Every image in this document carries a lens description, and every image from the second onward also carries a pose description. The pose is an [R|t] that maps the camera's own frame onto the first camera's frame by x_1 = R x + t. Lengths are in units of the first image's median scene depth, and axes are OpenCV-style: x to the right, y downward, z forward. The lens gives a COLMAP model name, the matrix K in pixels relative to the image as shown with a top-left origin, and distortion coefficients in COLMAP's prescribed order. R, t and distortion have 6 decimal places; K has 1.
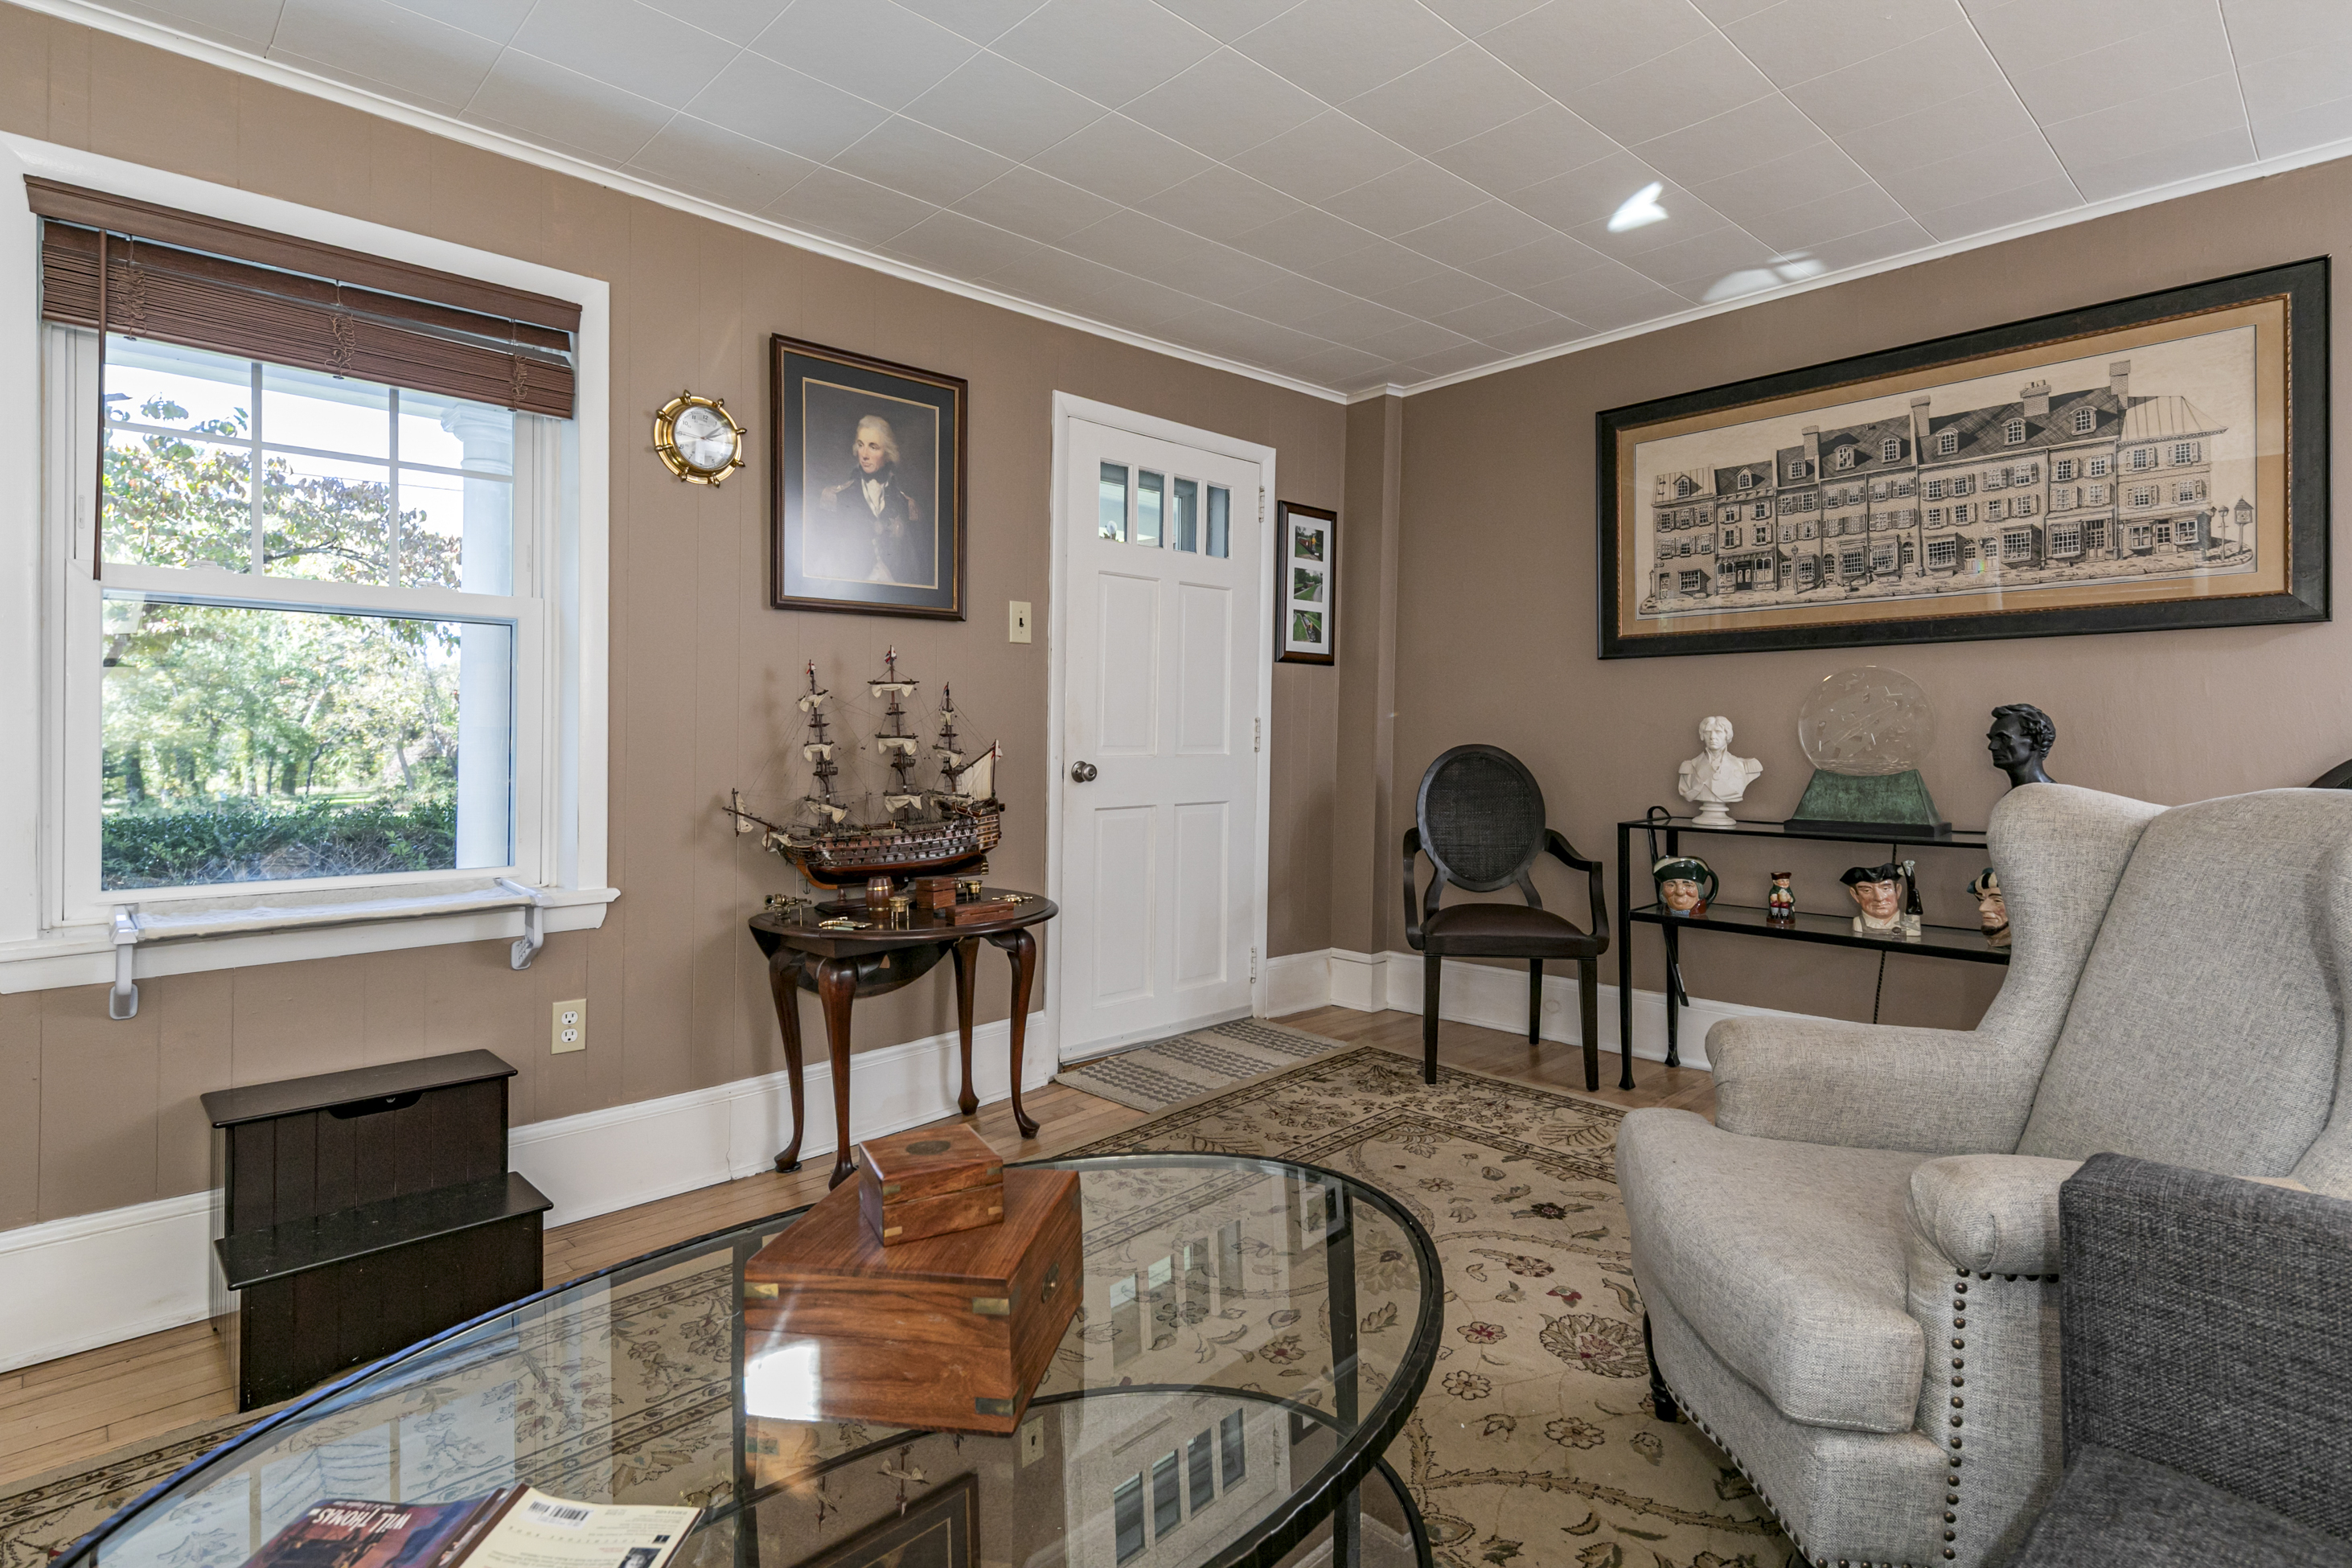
lens RADIAL K [[1150.6, 0, 1183.9], [0, 1150.6, 719.9], [0, 0, 1]] dist [0.018774, -0.006684]
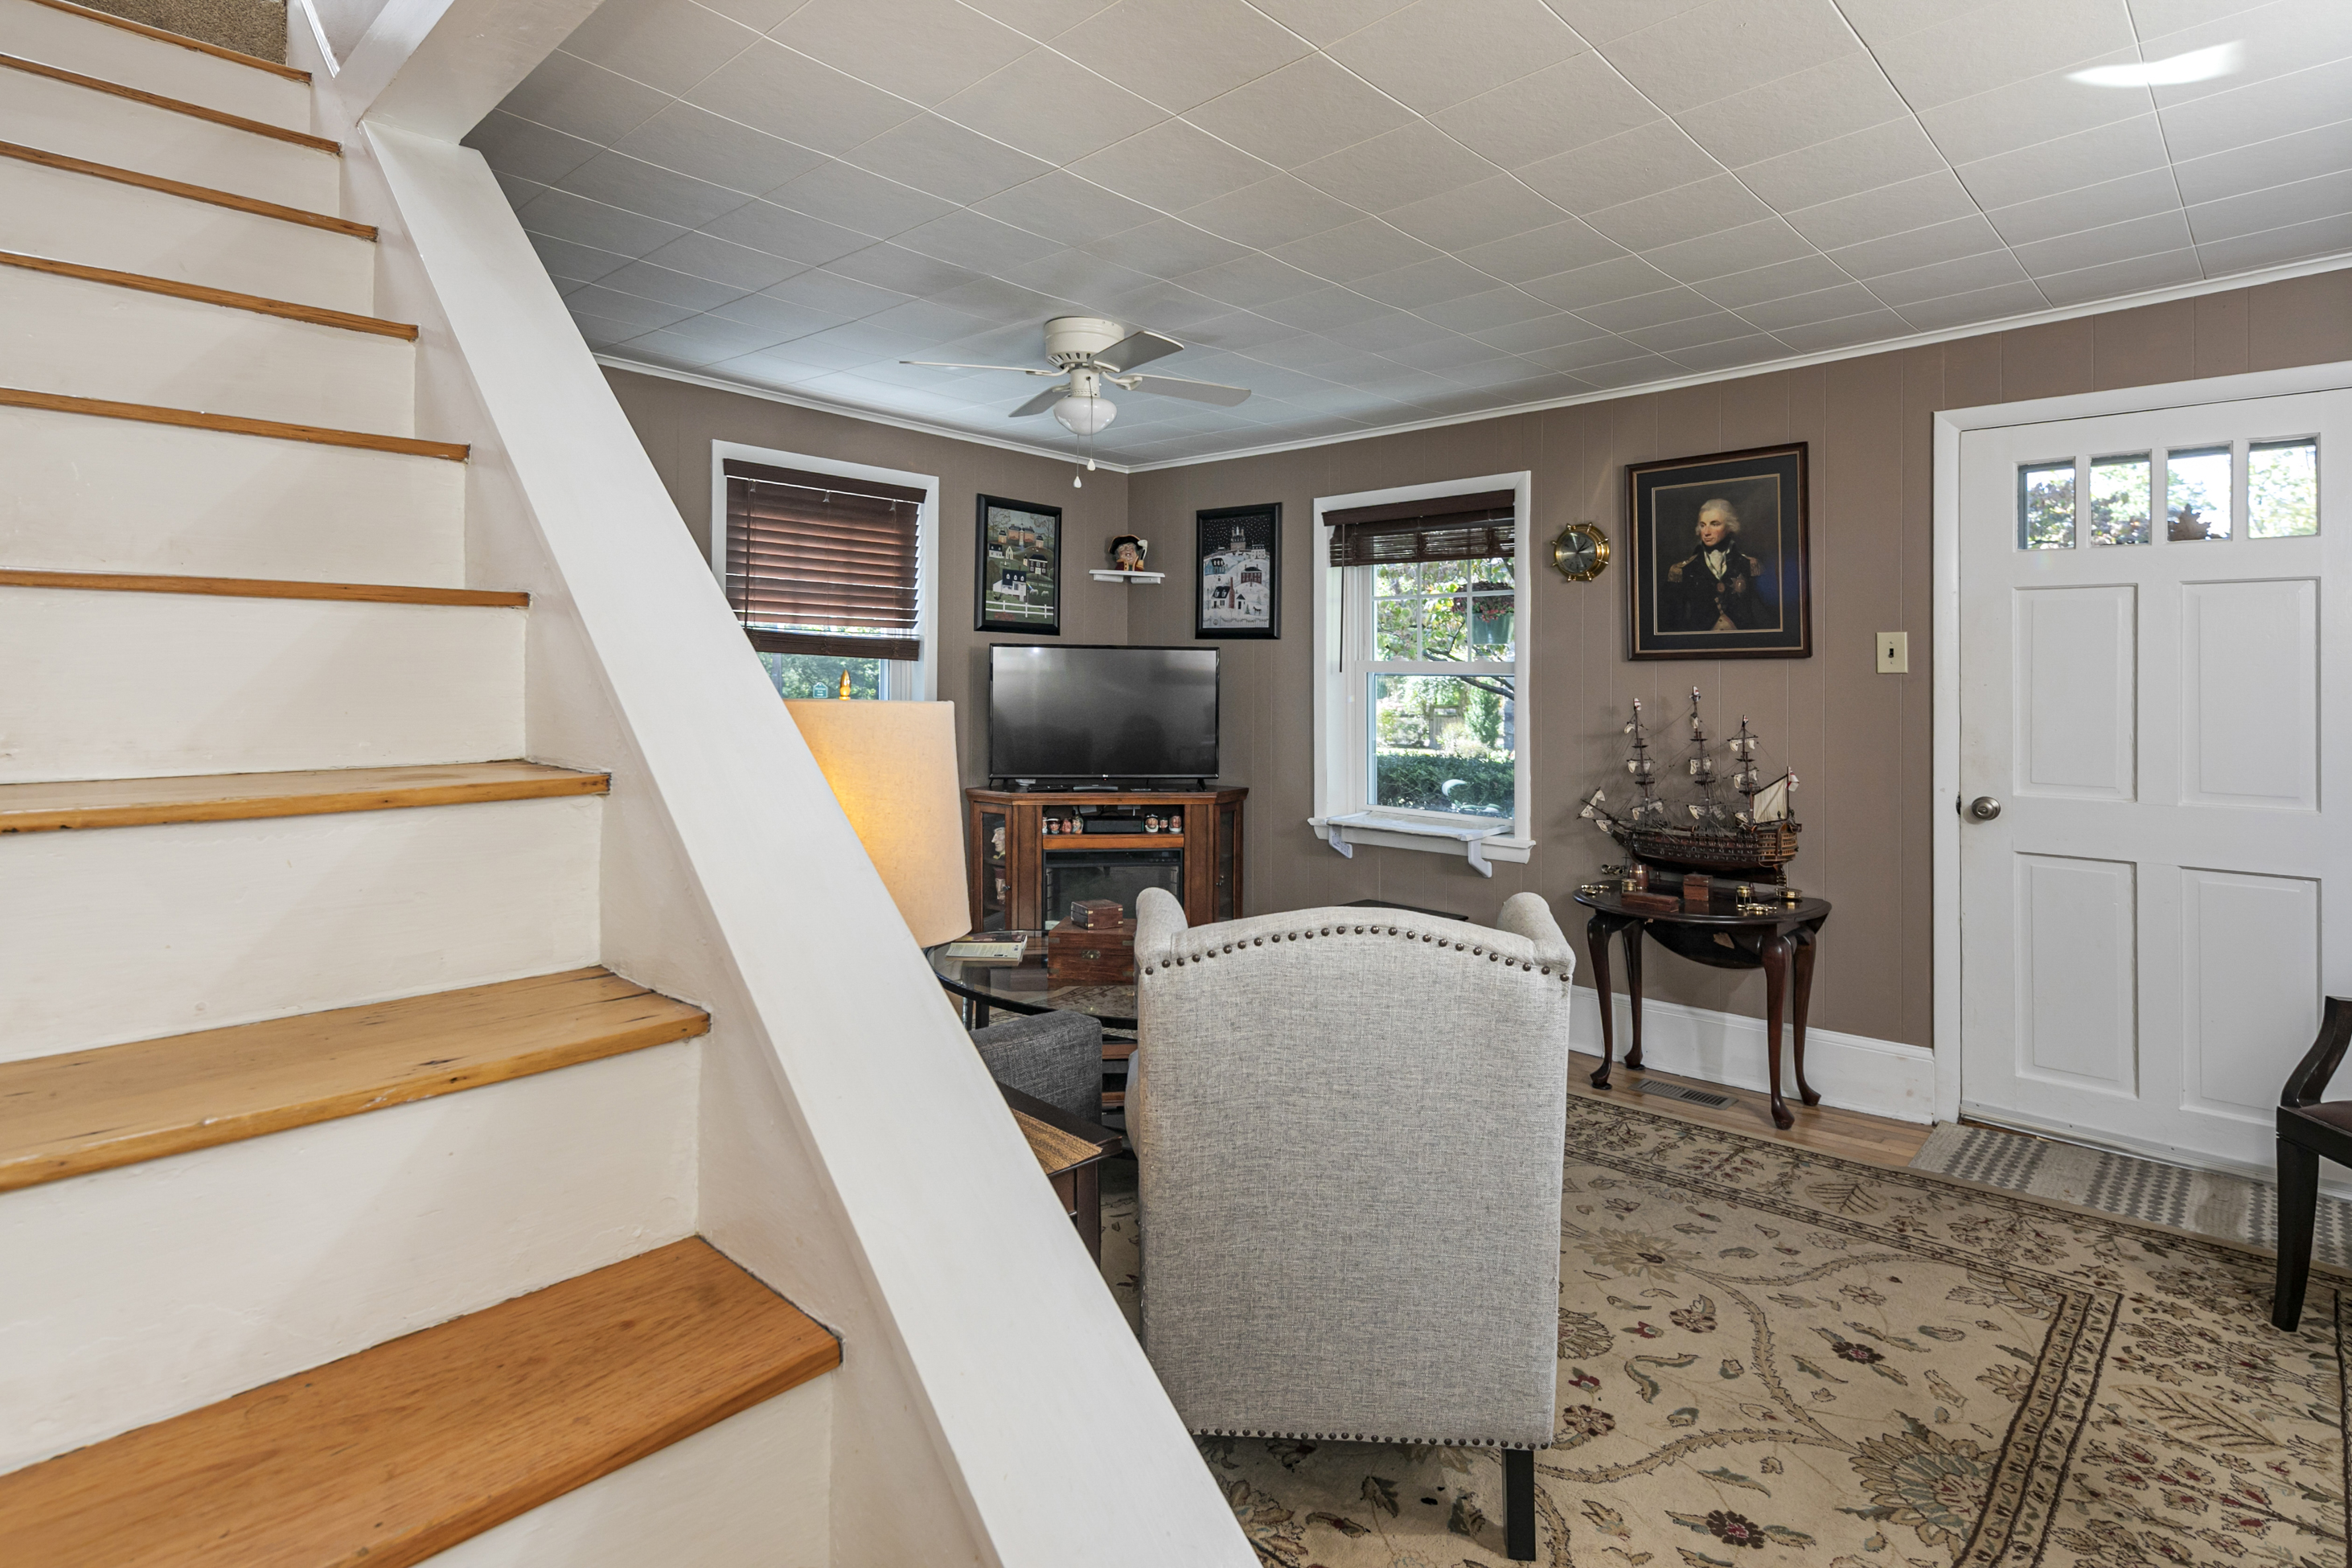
lens RADIAL K [[1172.1, 0, 1181.8], [0, 1172.1, 634.8], [0, 0, 1]] dist [0.012514, -0.001096]
pose [[0.070399, -0.033403, -0.996960, 0.965807], [0.004099, 0.999440, -0.033197, -0.077856], [0.997511, -0.001749, 0.070496, 0.339197]]
